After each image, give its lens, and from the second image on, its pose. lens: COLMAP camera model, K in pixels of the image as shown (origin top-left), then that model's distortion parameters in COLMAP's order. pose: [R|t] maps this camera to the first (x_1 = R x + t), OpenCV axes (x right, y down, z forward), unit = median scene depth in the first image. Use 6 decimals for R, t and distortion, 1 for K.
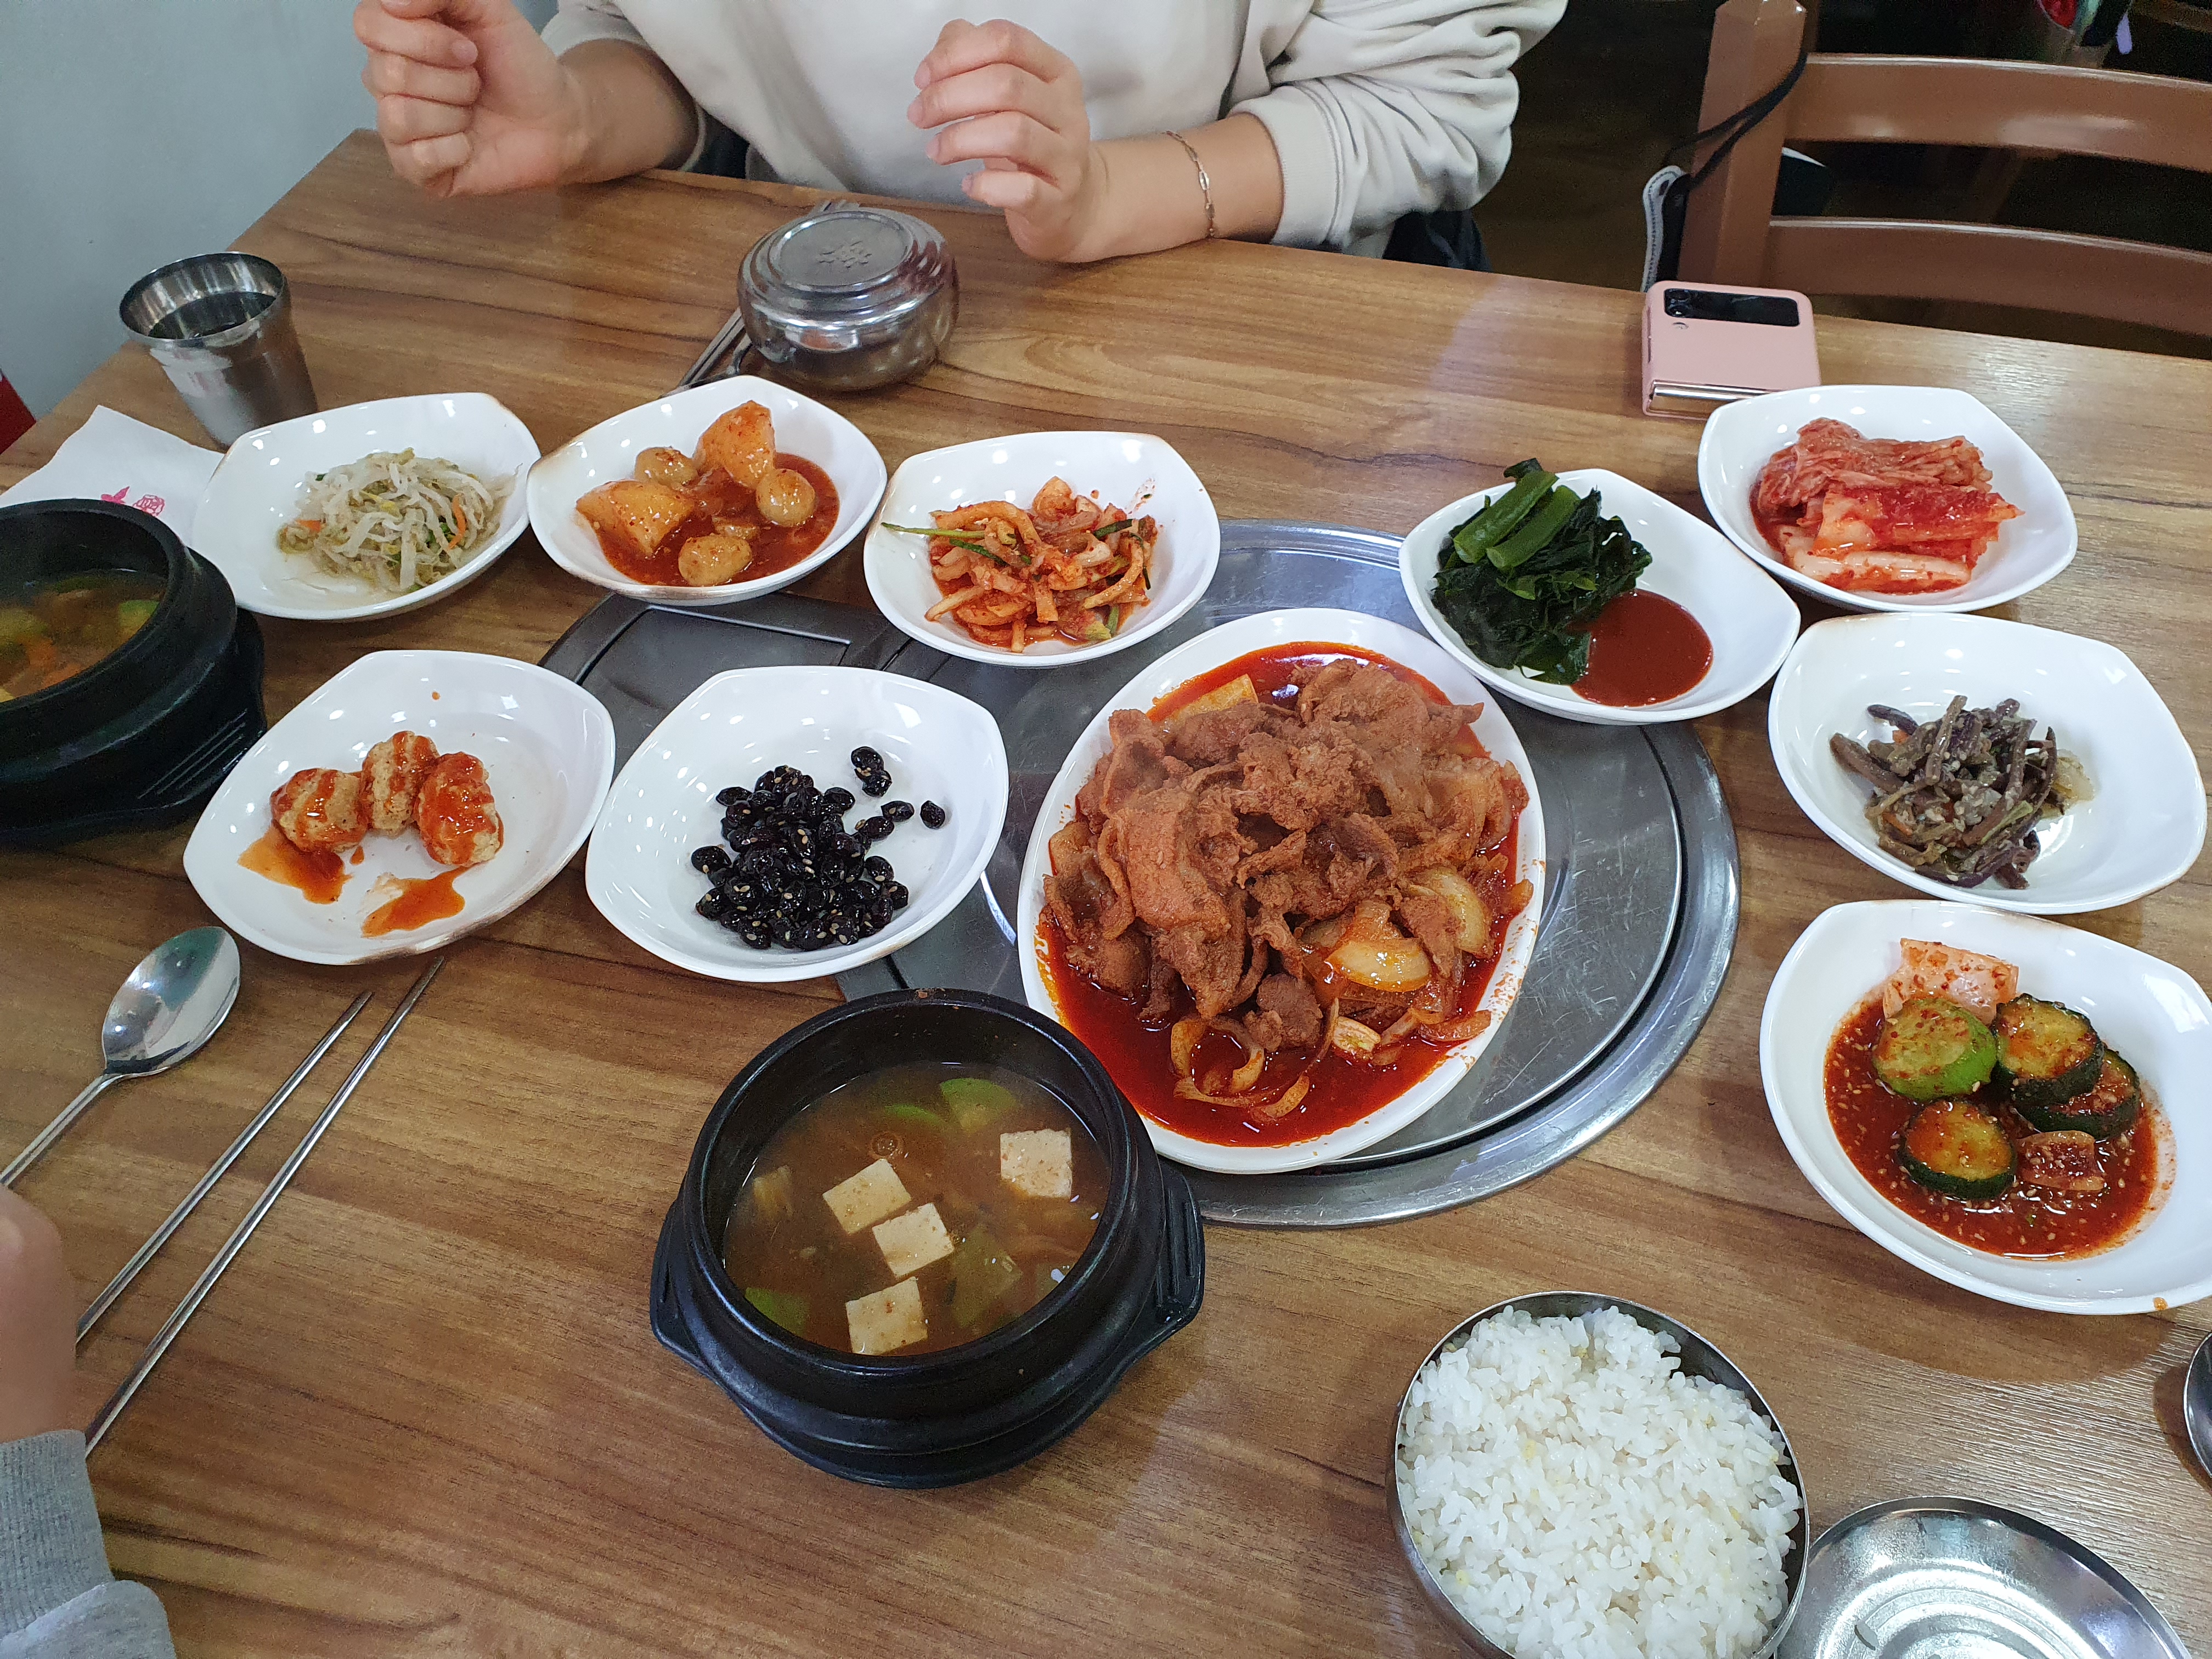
lens RADIAL K [[1739.6, 0, 1117.5], [0, 1739.6, 843.9], [0, 0, 1]] dist [0.003136, -0.005934]
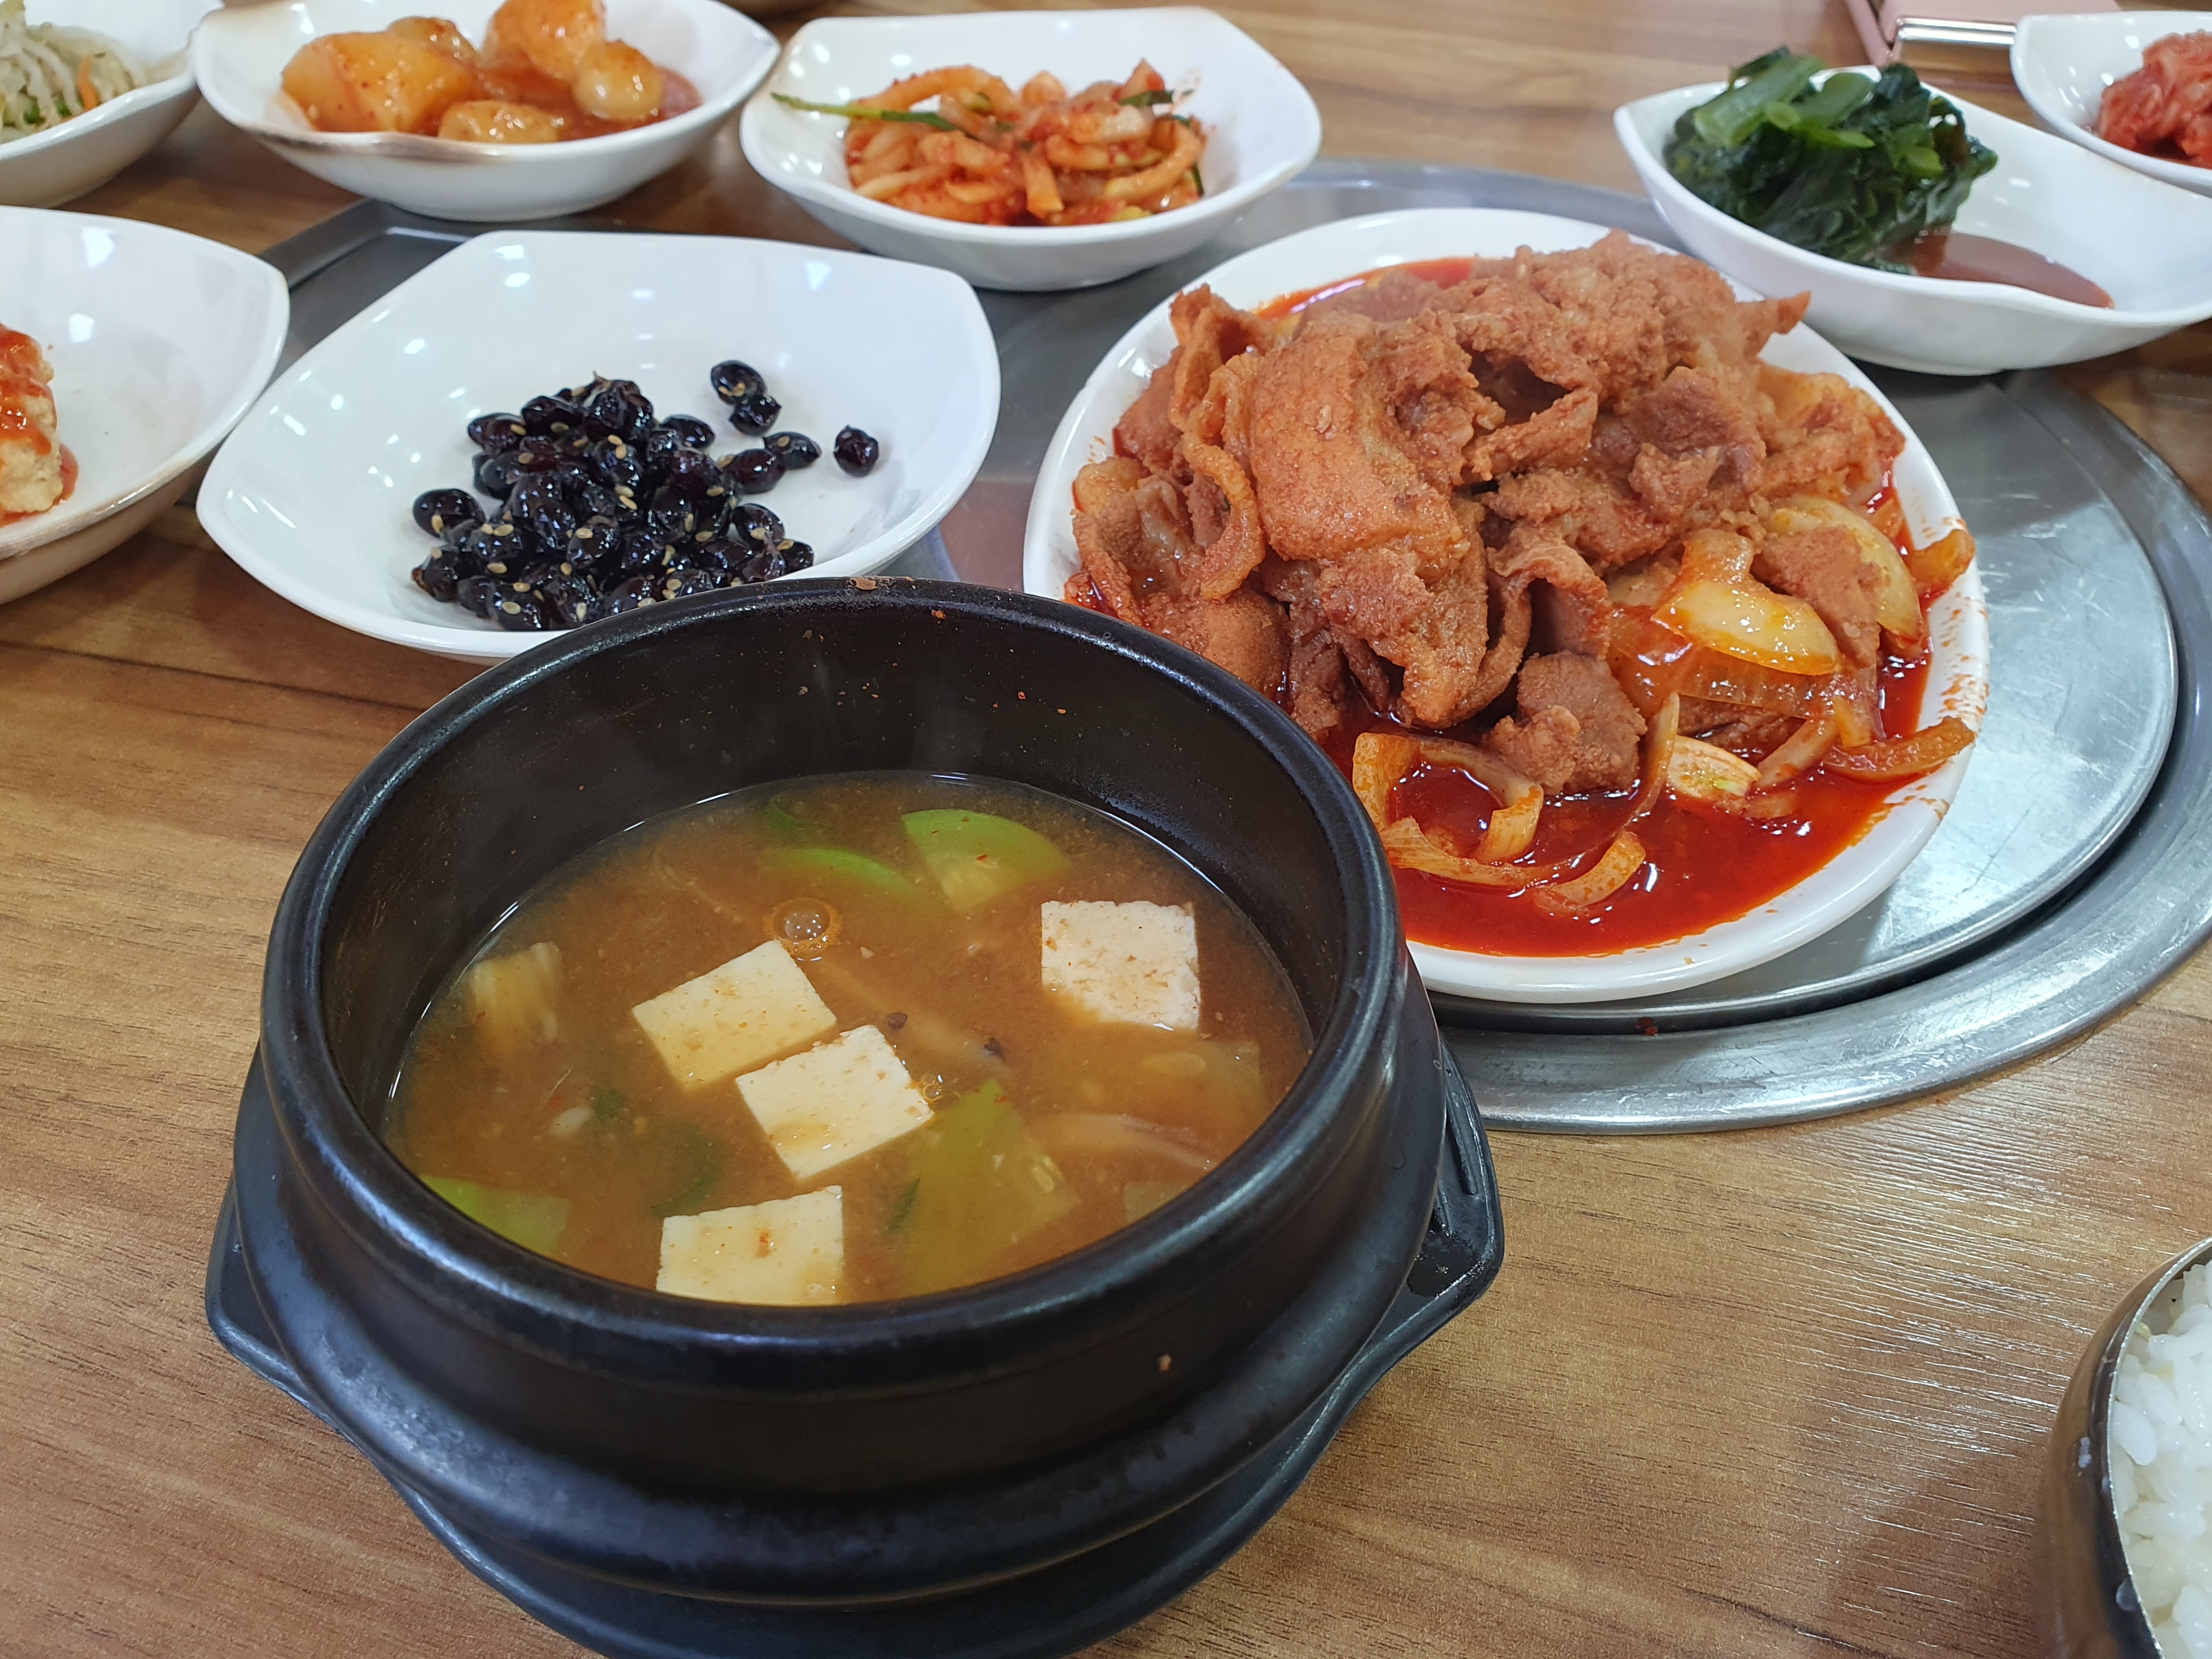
lens RADIAL K [[1817.1, 0, 1106.0], [0, 1817.1, 829.5], [0, 0, 1]] dist [-0.098341, 0.154668]
pose [[0.996717, 0.019673, 0.078542, -0.081929], [-0.012562, 0.995860, -0.090027, 0.181567], [-0.079988, 0.088744, 0.992837, 0.499877]]
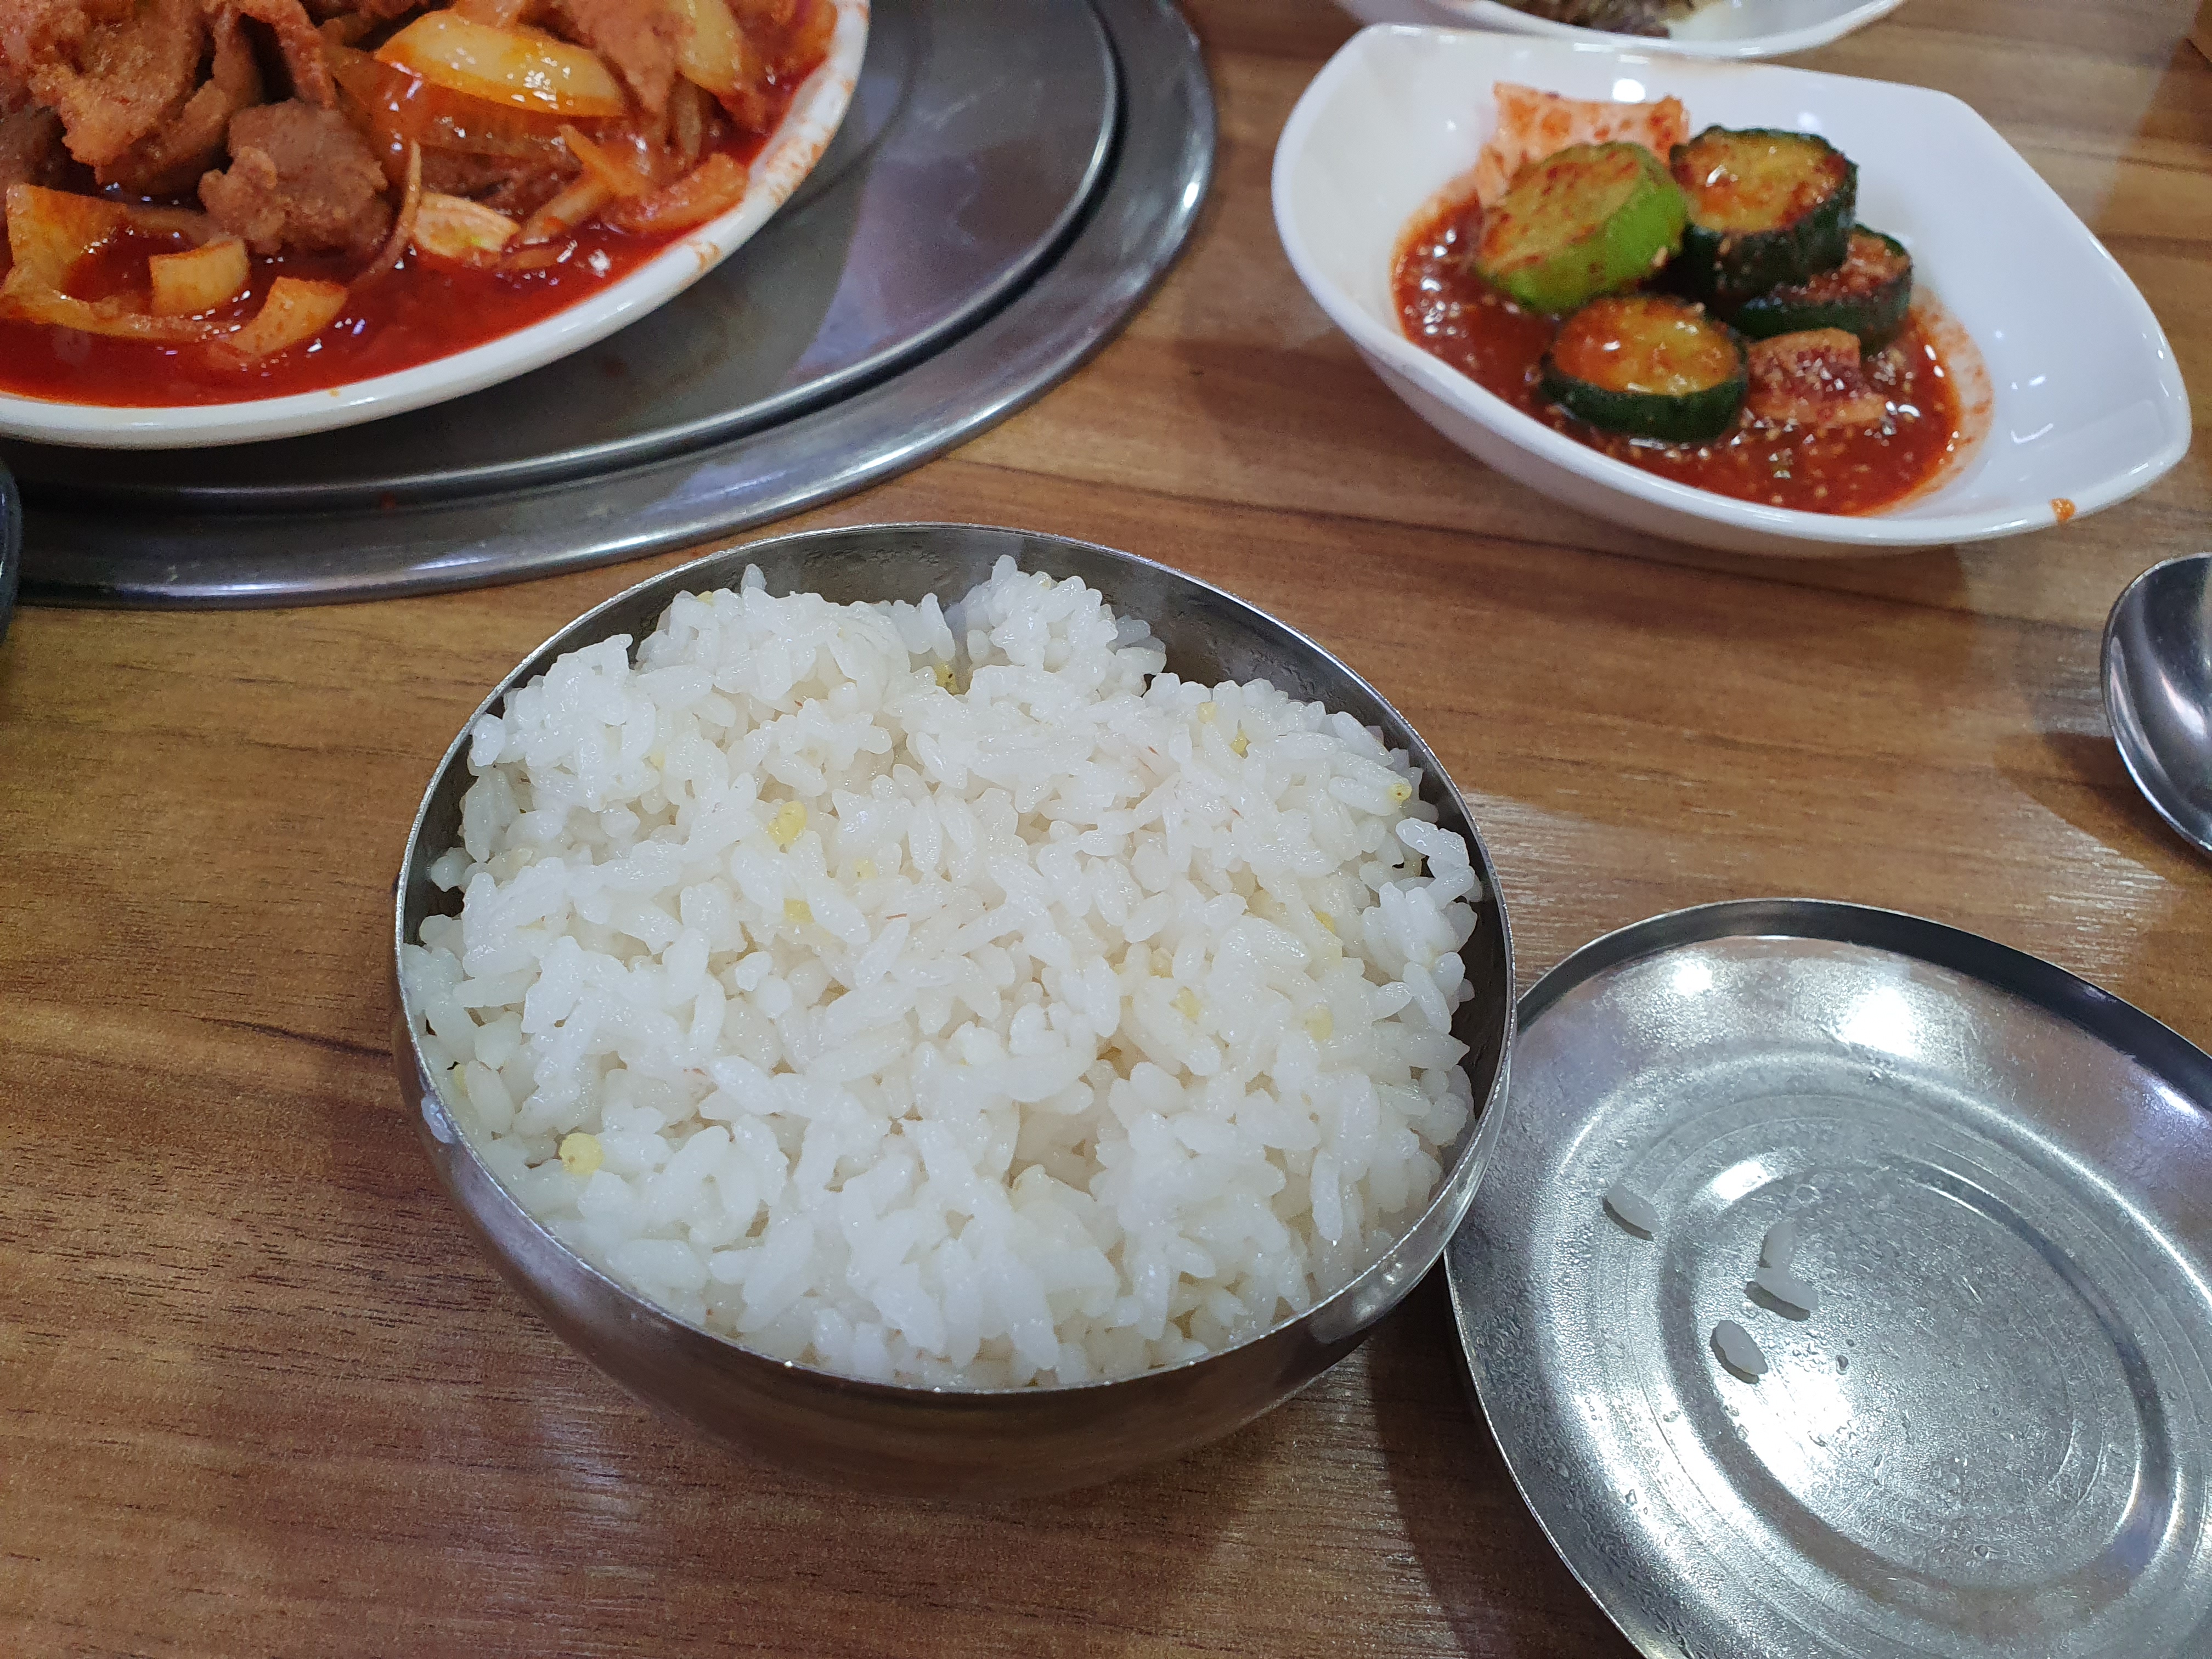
lens RADIAL K [[1817.1, 0, 1106.0], [0, 1817.1, 829.5], [0, 0, 1]] dist [-0.098341, 0.154668]
pose [[0.957887, -0.078437, 0.276224, 0.159565], [0.079014, 0.996832, 0.009057, 0.285902], [-0.276060, 0.013150, 0.961051, 0.503467]]
